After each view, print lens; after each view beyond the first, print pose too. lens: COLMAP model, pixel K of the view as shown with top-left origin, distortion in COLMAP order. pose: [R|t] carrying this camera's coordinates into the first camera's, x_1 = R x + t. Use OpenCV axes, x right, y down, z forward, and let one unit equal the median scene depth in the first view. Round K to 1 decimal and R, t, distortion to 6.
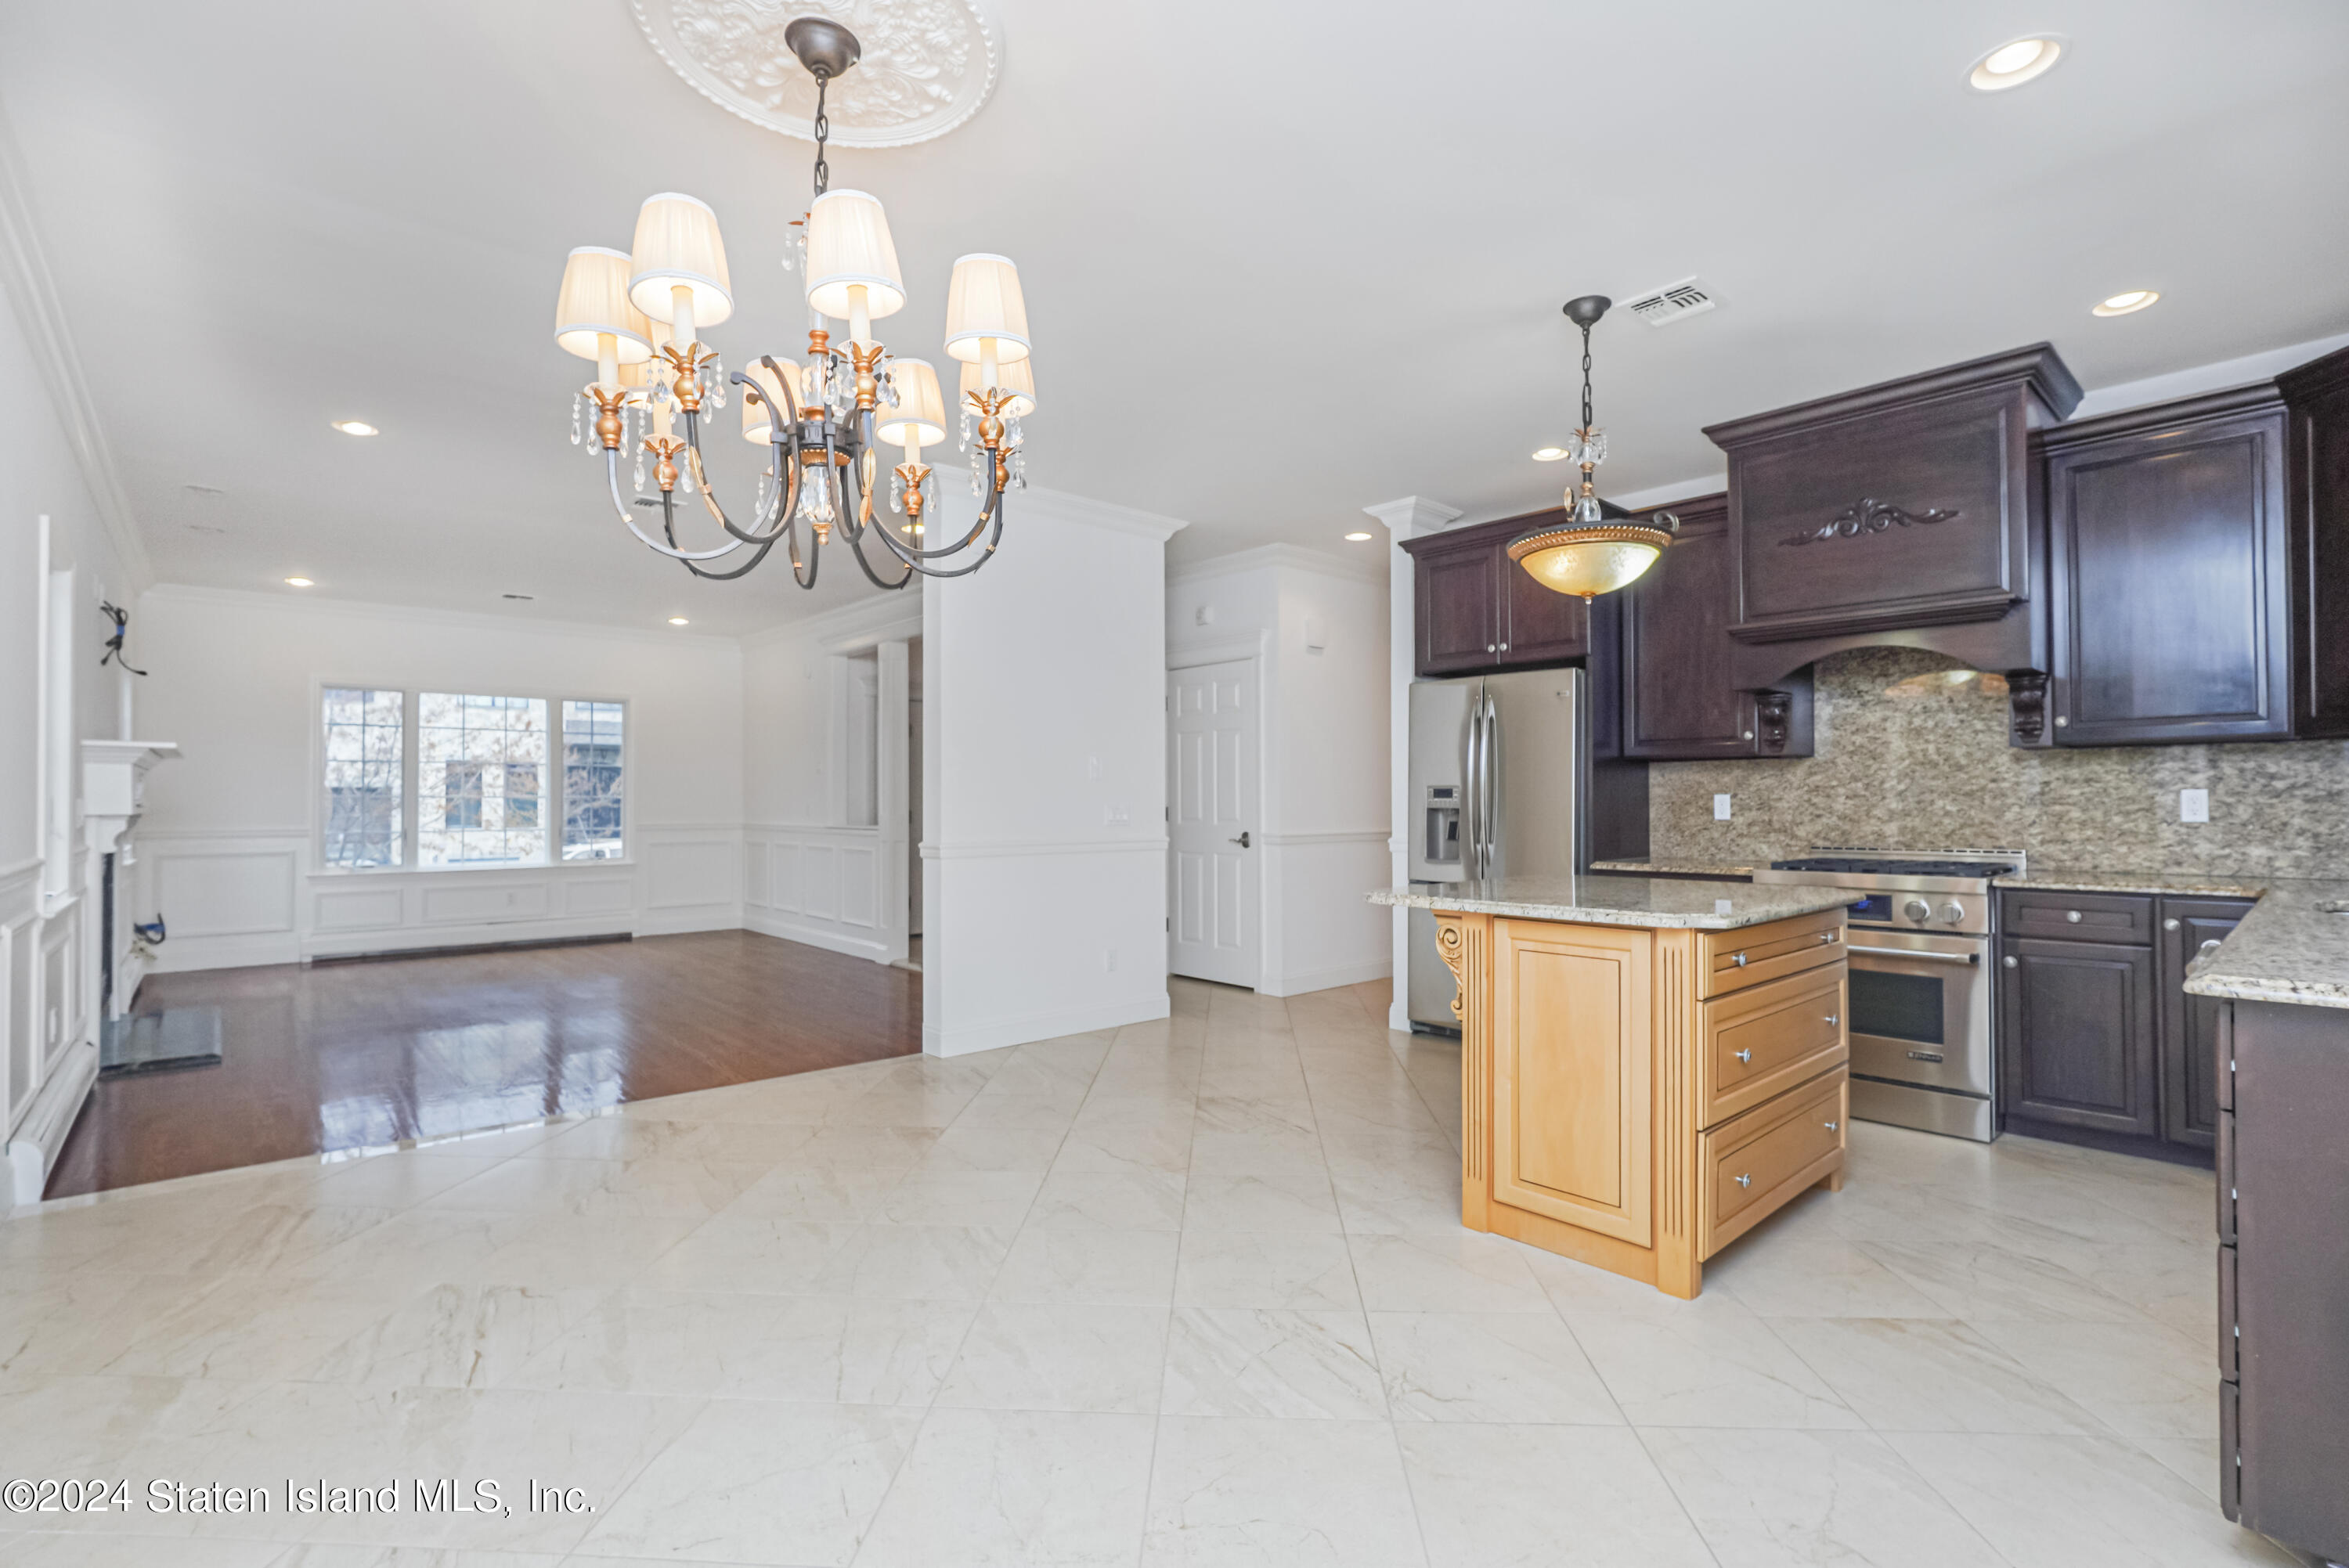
lens RADIAL K [[1080.6, 0, 1180.4], [0, 1080.6, 793.7], [0, 0, 1]] dist [-0.021220, 0.007030]
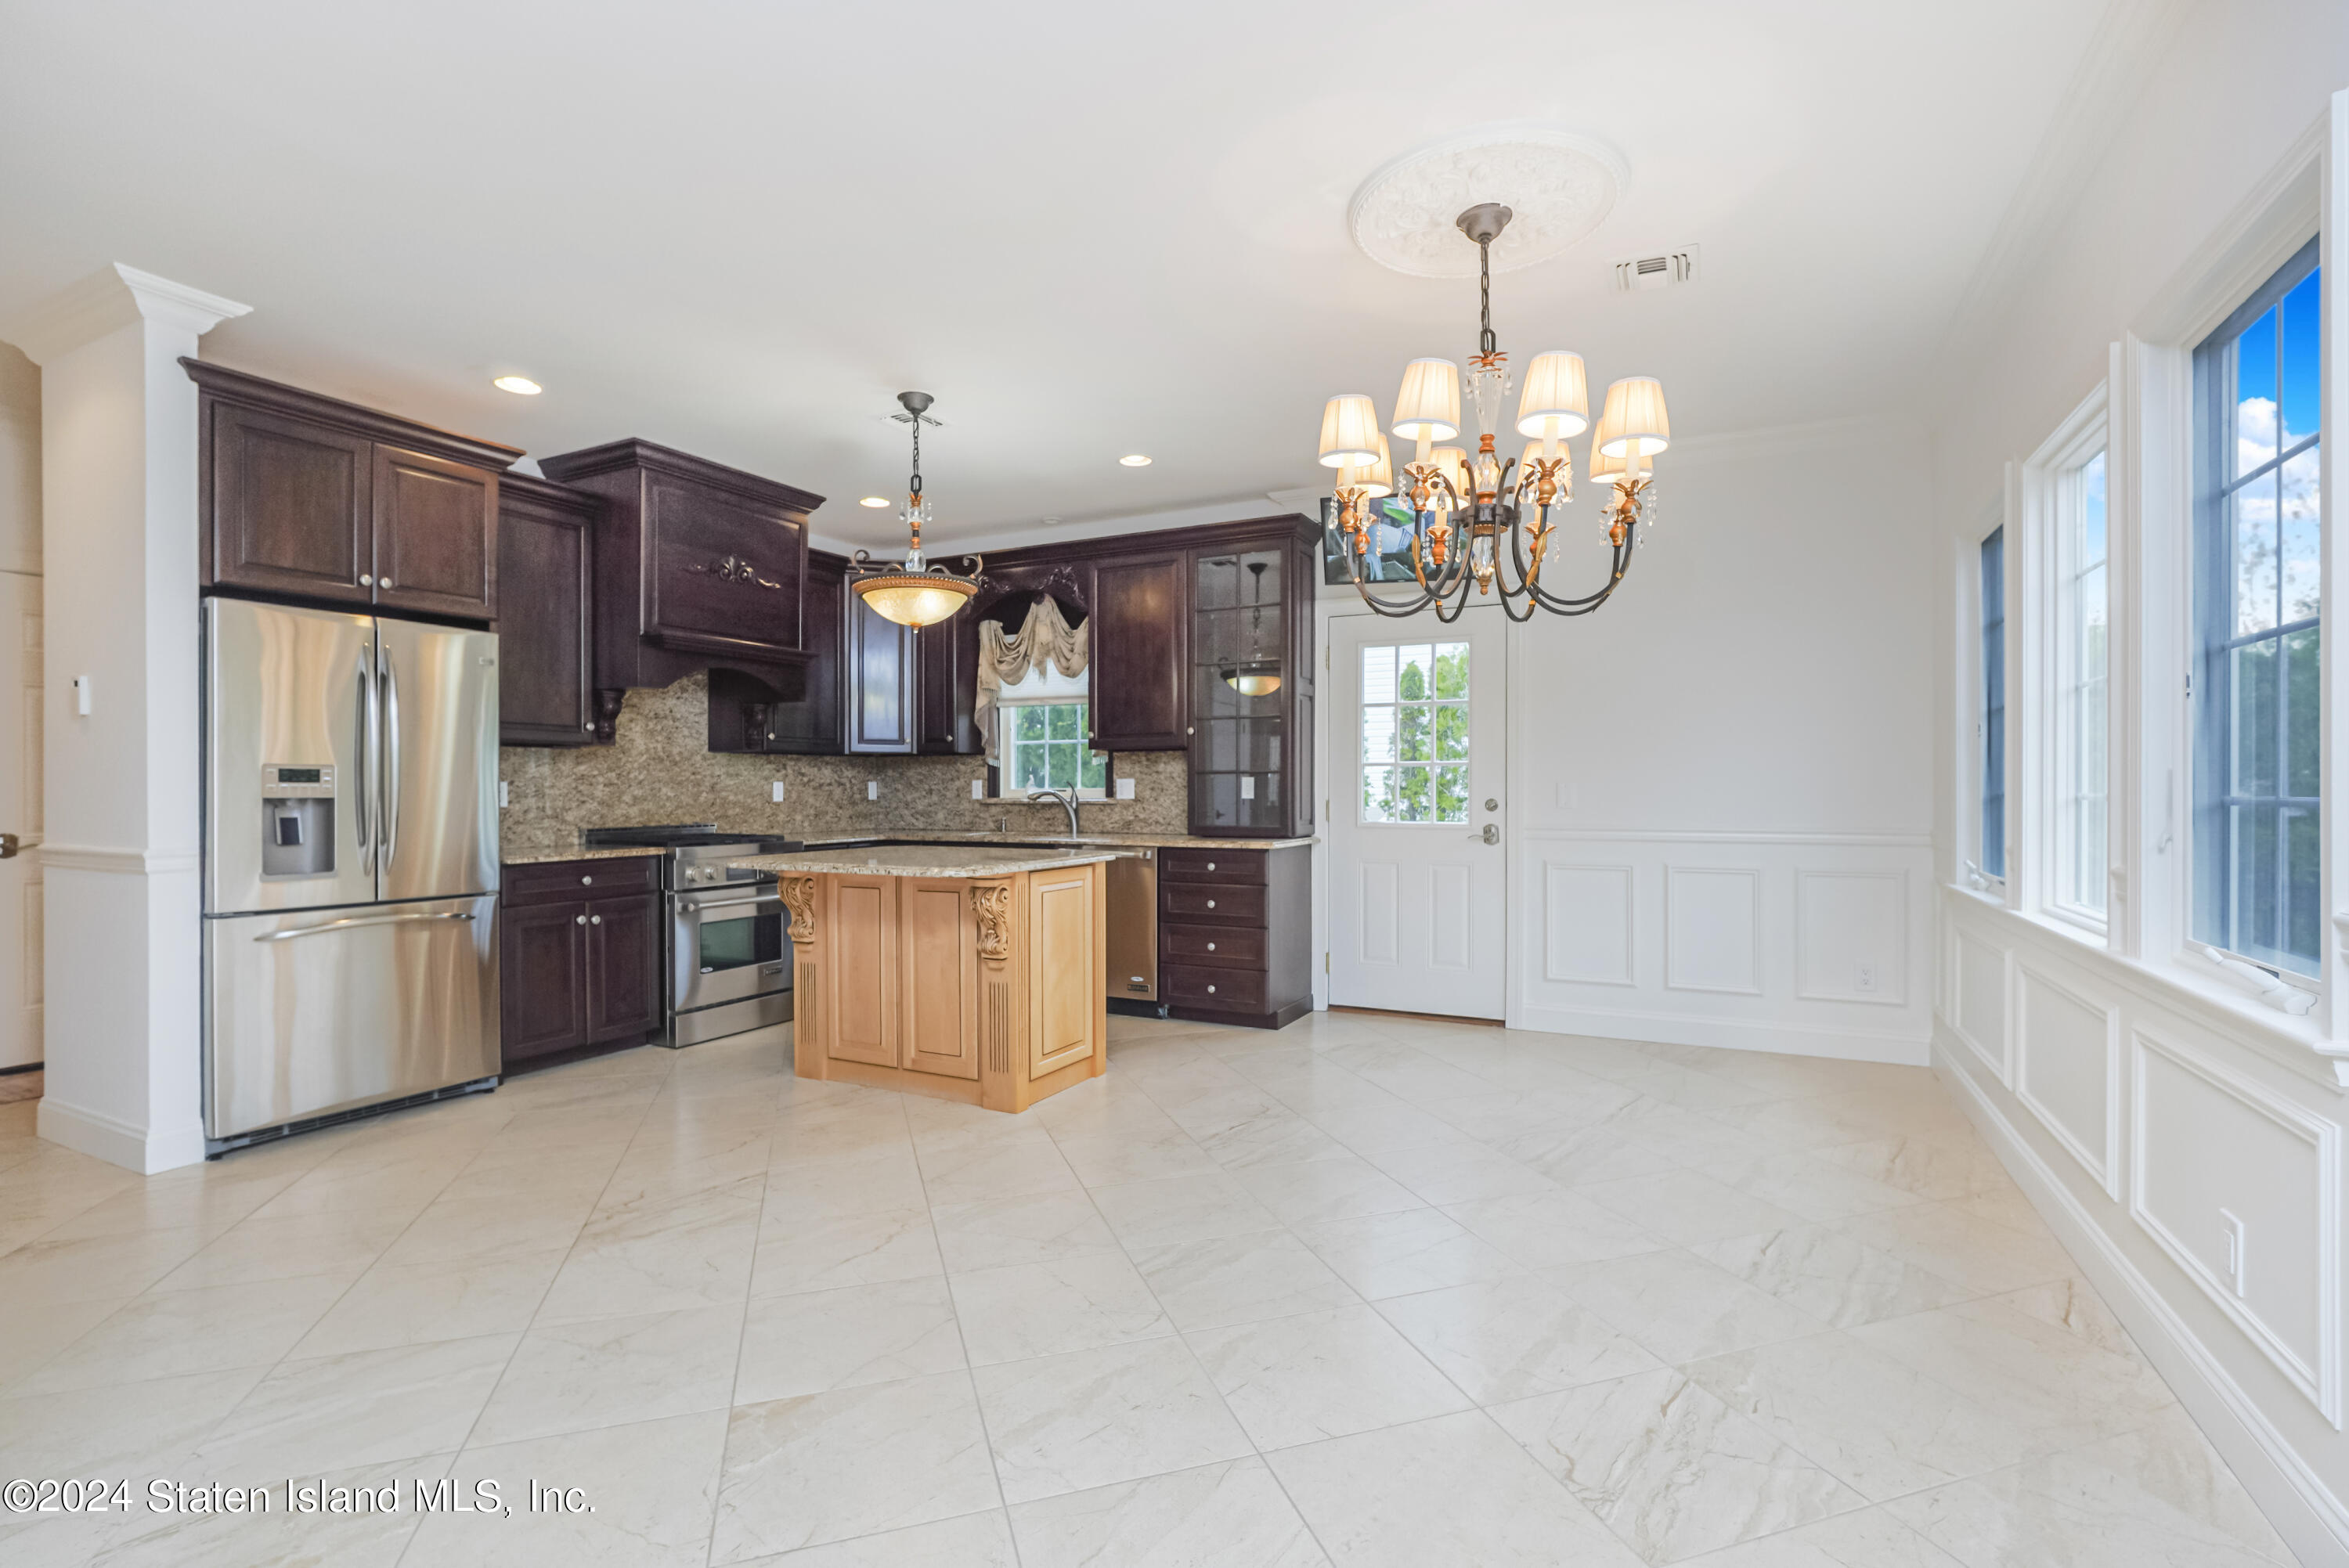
lens RADIAL K [[1080.6, 0, 1169.5], [0, 1080.6, 785.7], [0, 0, 1]] dist [-0.021220, 0.007030]
pose [[-0.358962, 0.005332, 0.933337, -0.703377], [-0.005157, 0.999957, -0.007696, 0.010139], [-0.933338, -0.007576, -0.358919, 0.894467]]
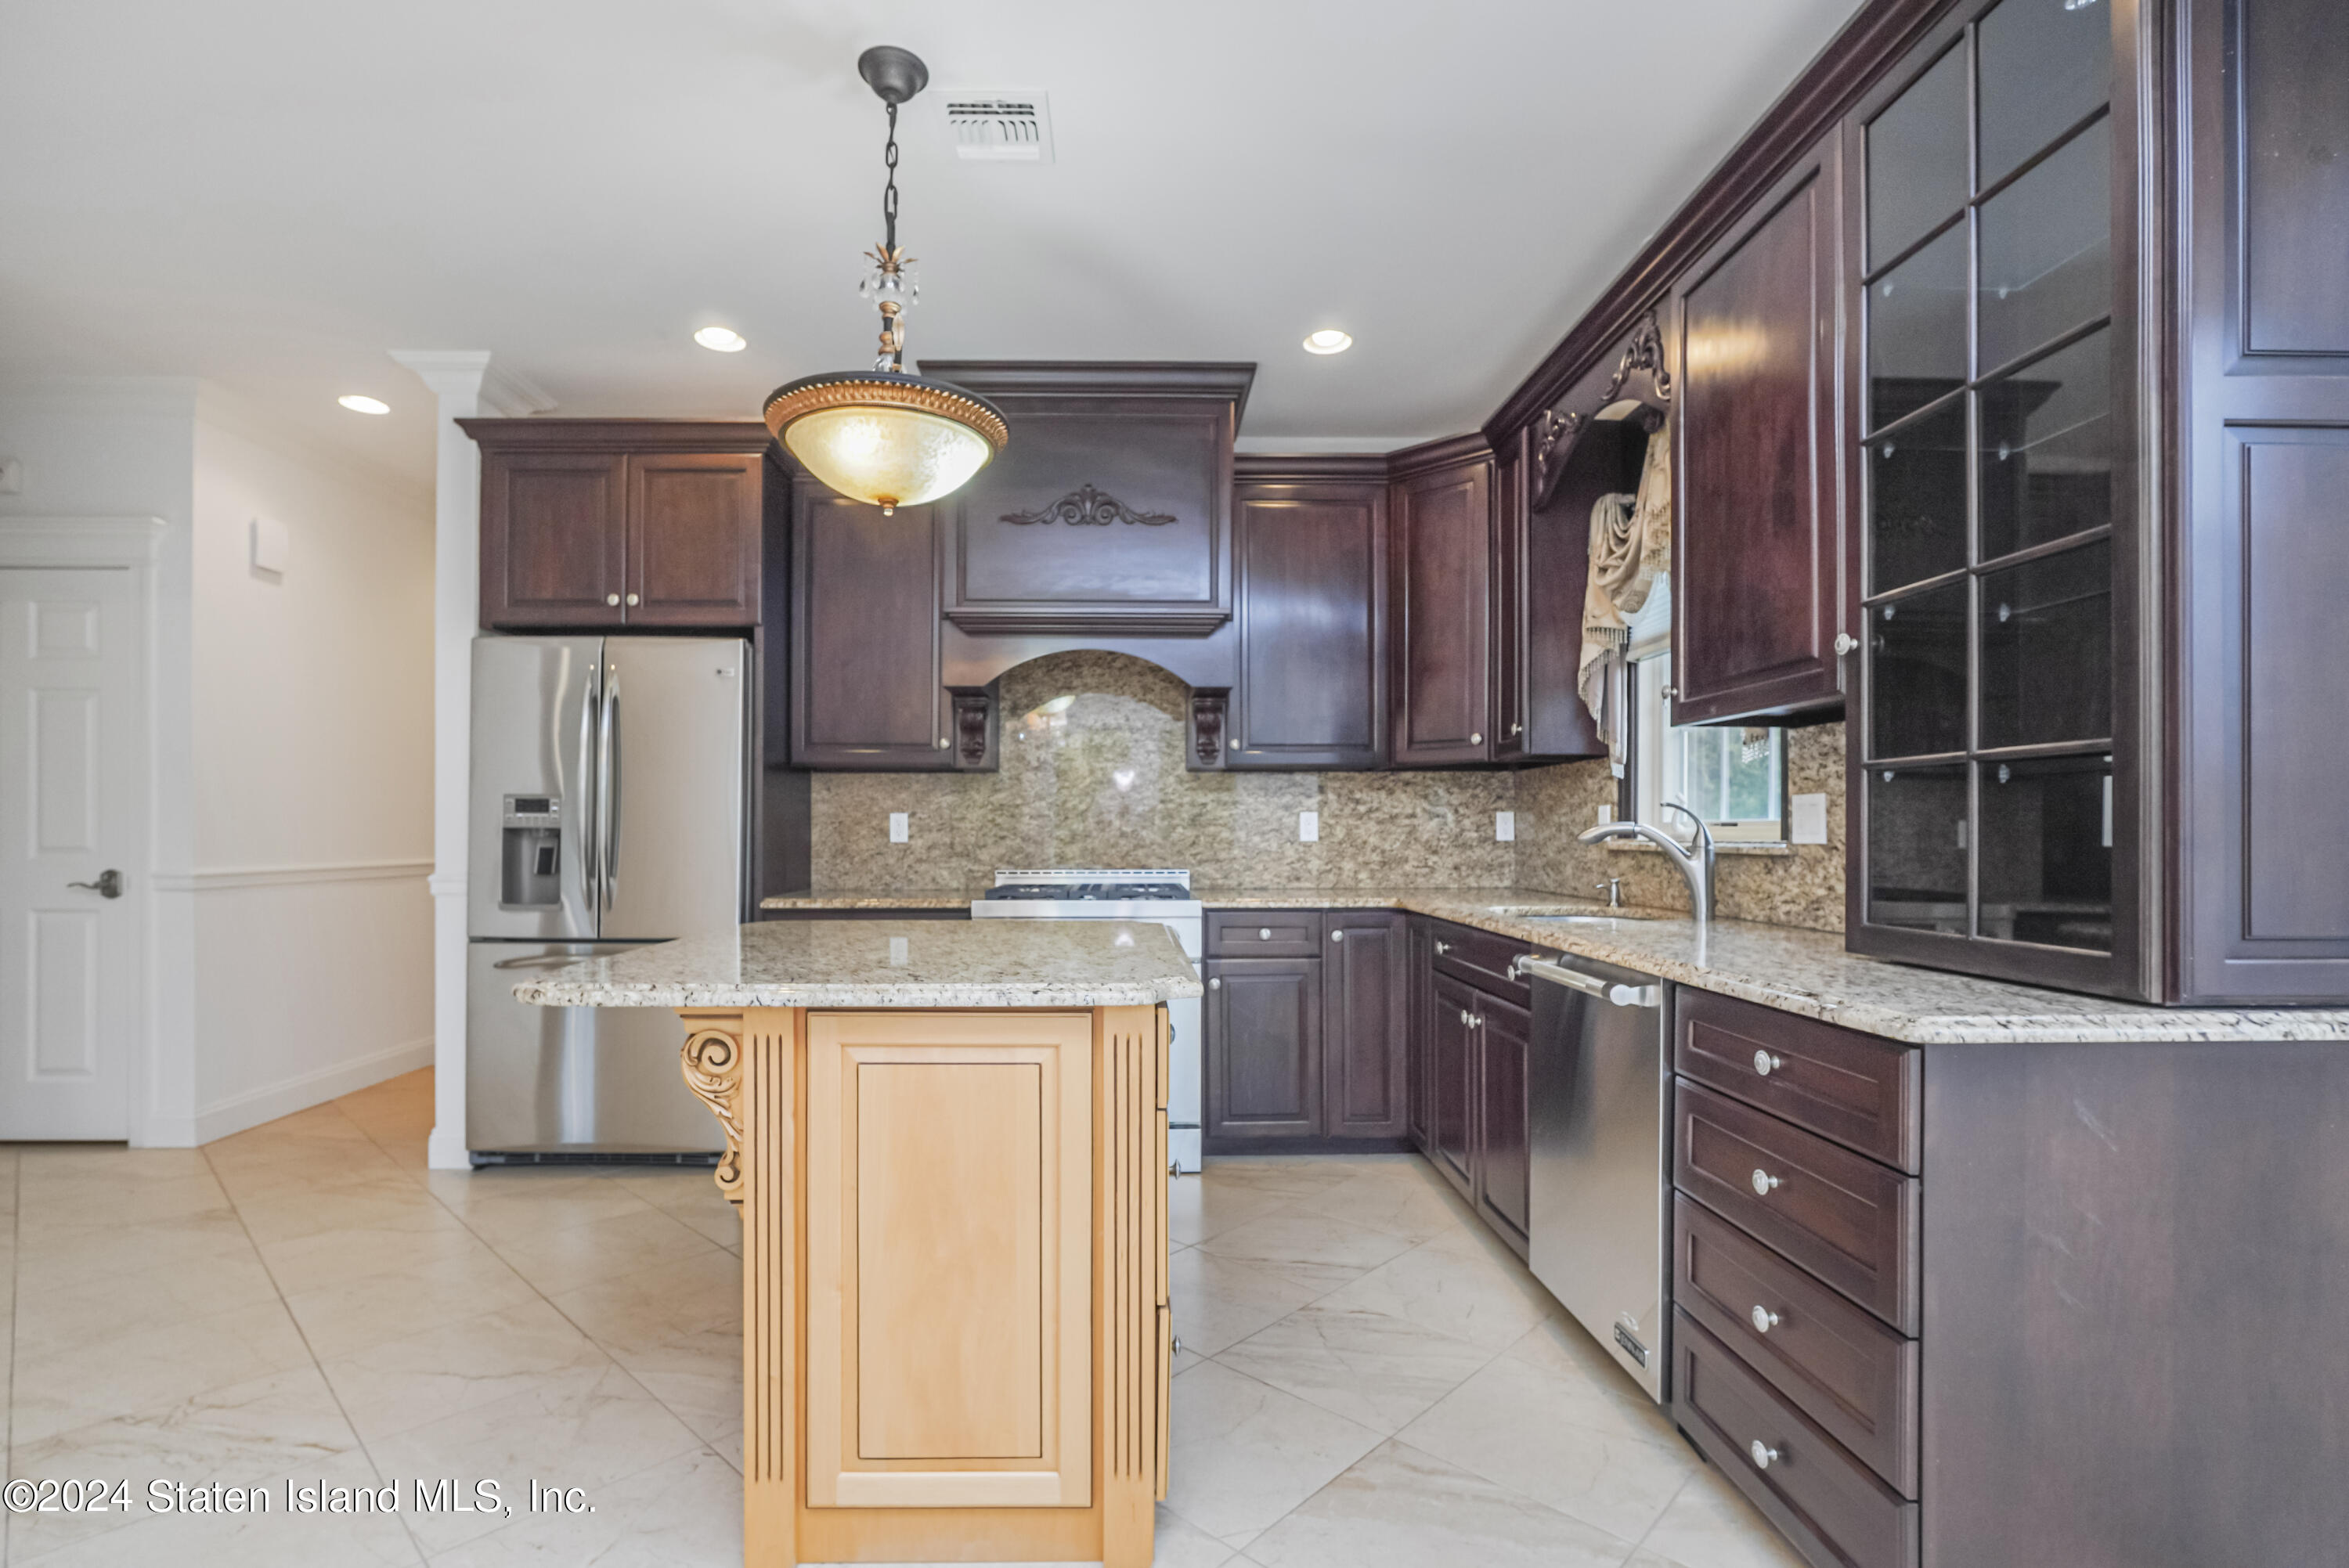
lens RADIAL K [[1080.6, 0, 1155.2], [0, 1080.6, 827.2], [0, 0, 1]] dist [-0.021220, 0.007030]
pose [[0.650088, 0.005963, 0.759836, -0.014205], [-0.009553, 0.999954, 0.000326, 0.011150], [-0.759799, -0.007471, 0.650115, 0.333077]]
